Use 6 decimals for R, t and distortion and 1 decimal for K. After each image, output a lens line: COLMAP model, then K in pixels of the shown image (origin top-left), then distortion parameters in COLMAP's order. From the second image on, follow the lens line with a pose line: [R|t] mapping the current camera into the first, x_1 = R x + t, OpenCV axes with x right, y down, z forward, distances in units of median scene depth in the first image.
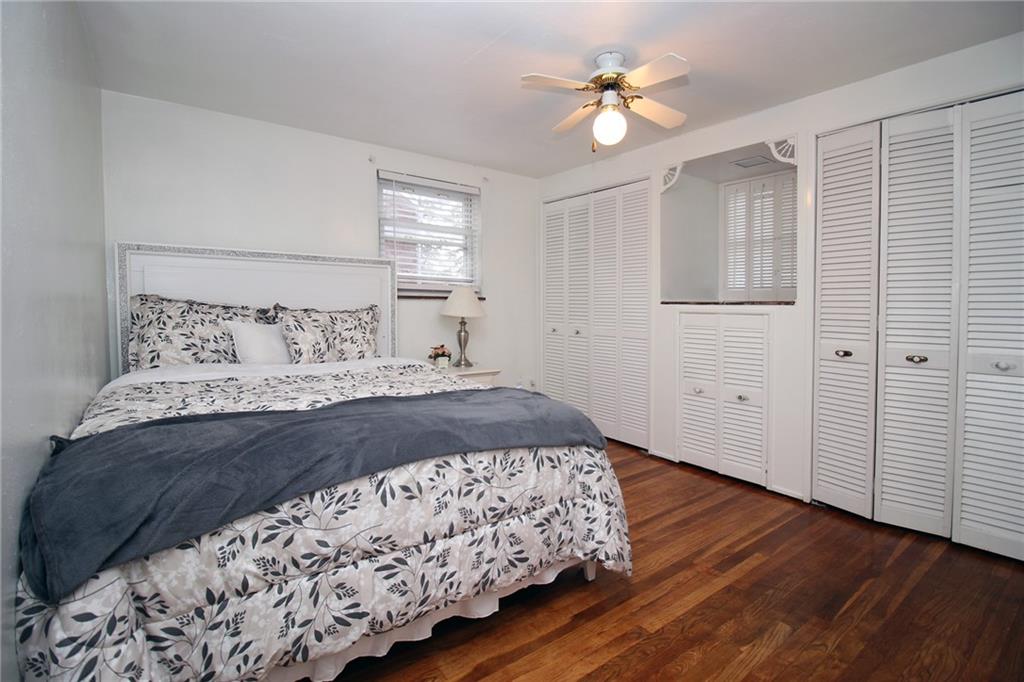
lens RADIAL K [[480.2, 0, 515.3], [0, 480.2, 336.1], [0, 0, 1]] dist [-0.003648, -0.012616]
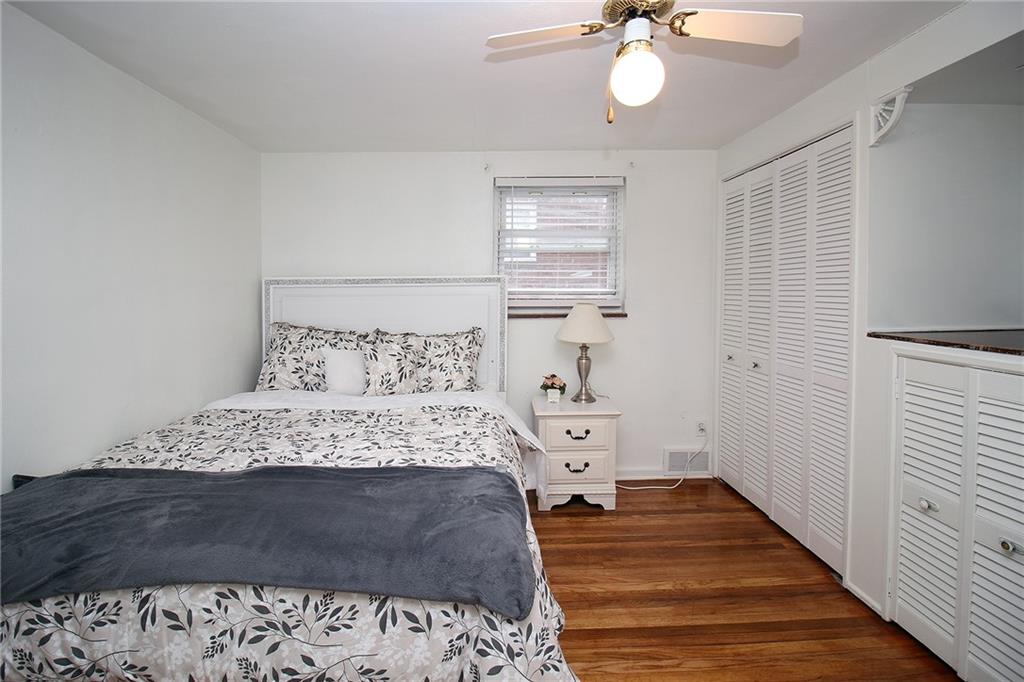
lens RADIAL K [[489.7, 0, 510.3], [0, 489.7, 314.8], [0, 0, 1]] dist [-0.013404, -0.005182]
pose [[0.813134, 0.009688, -0.581996, 0.387864], [-0.016829, 0.999835, -0.006869, -0.107731], [0.581833, 0.015379, 0.813163, 0.356371]]
